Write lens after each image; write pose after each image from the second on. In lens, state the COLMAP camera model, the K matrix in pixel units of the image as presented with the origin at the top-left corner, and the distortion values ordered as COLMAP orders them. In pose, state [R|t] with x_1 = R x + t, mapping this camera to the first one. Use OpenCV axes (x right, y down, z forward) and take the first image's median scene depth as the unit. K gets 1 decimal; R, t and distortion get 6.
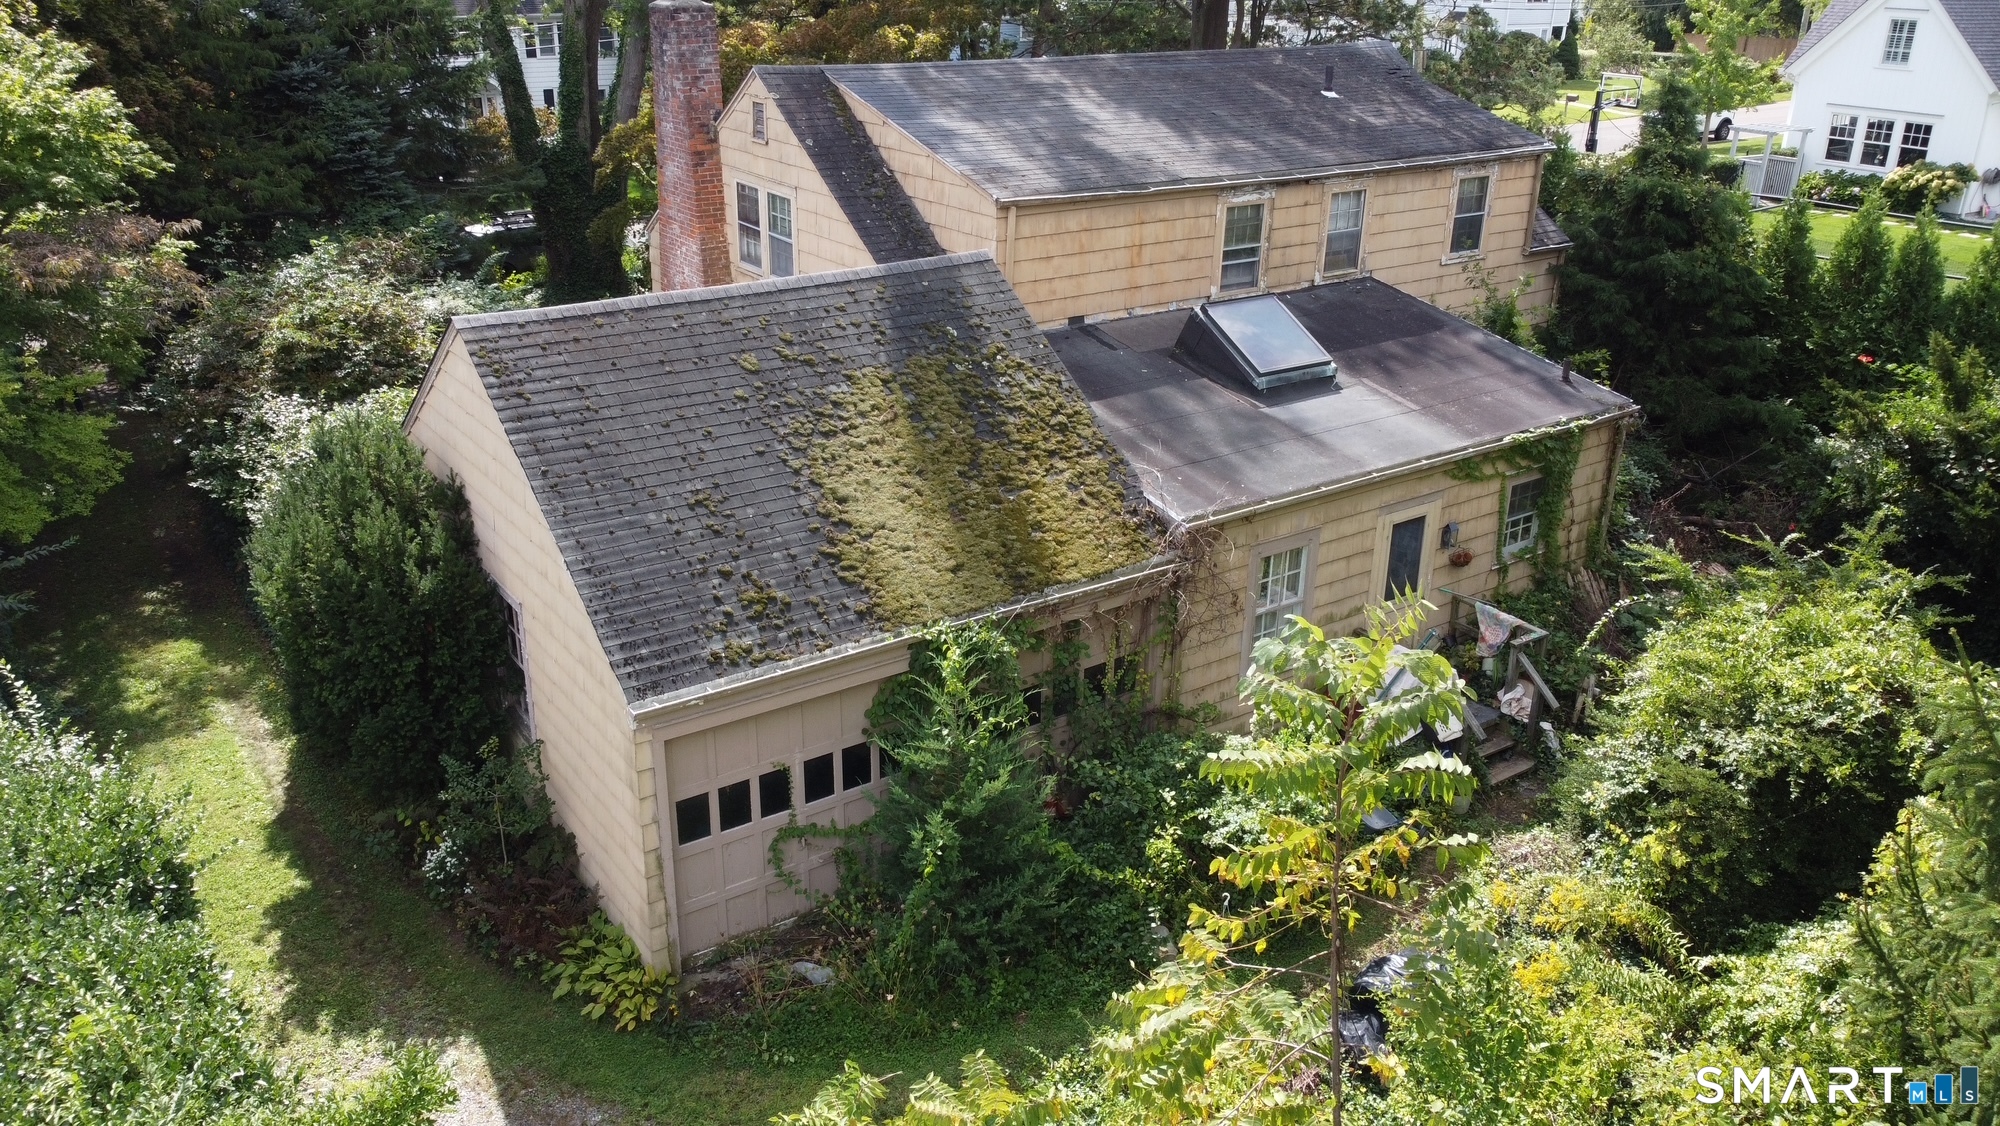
lens RADIAL K [[1512.7, 0, 1000.0], [0, 1512.7, 563.0], [0, 0, 1]] dist [0.006560, 0.001675]
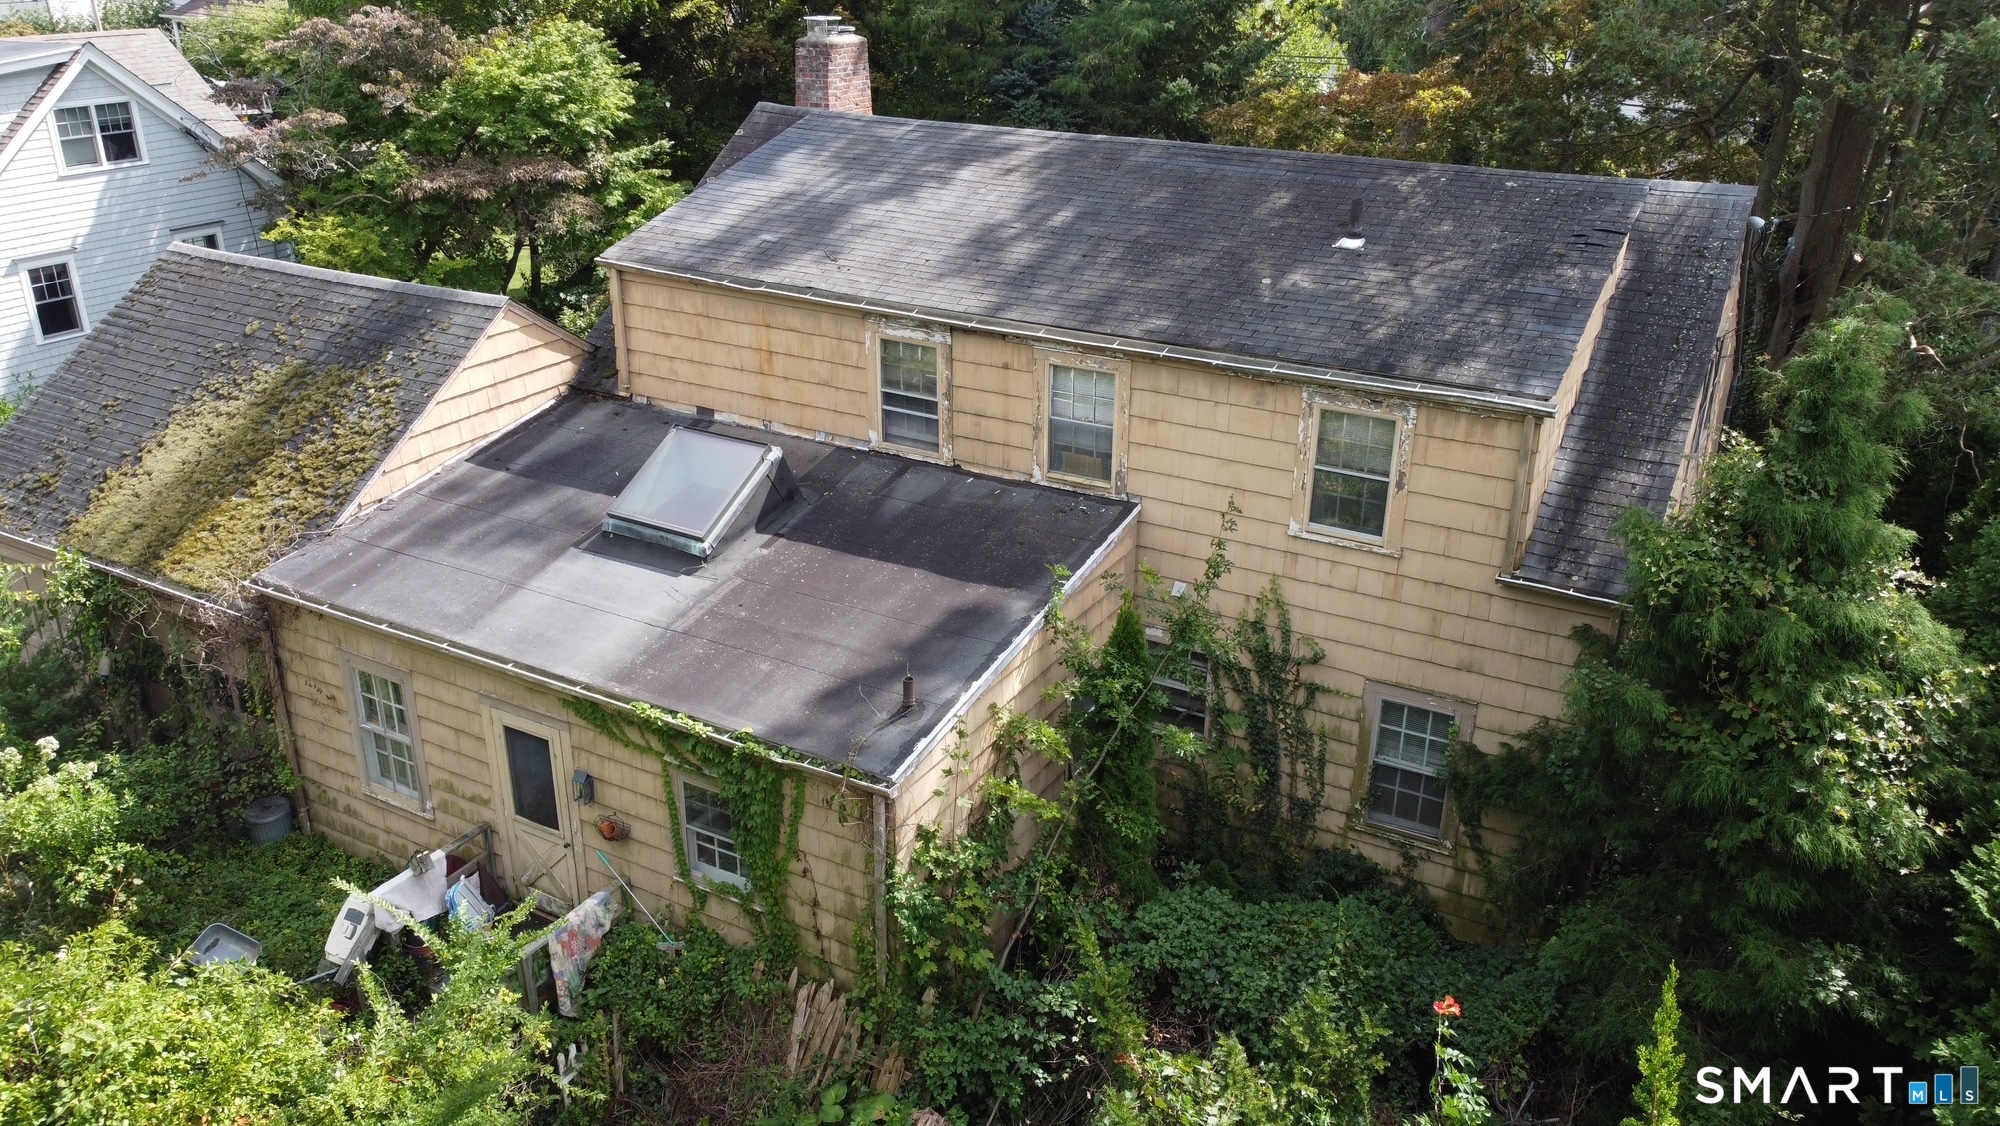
lens RADIAL K [[1518.5, 0, 985.5], [0, 1518.5, 564.7], [0, 0, 1]] dist [0.006702, 0.004679]
pose [[0.426734, 0.354083, -0.832180, 1.162674], [-0.350965, 0.912892, 0.208454, -0.416487], [0.833500, 0.203111, 0.513833, 0.891315]]
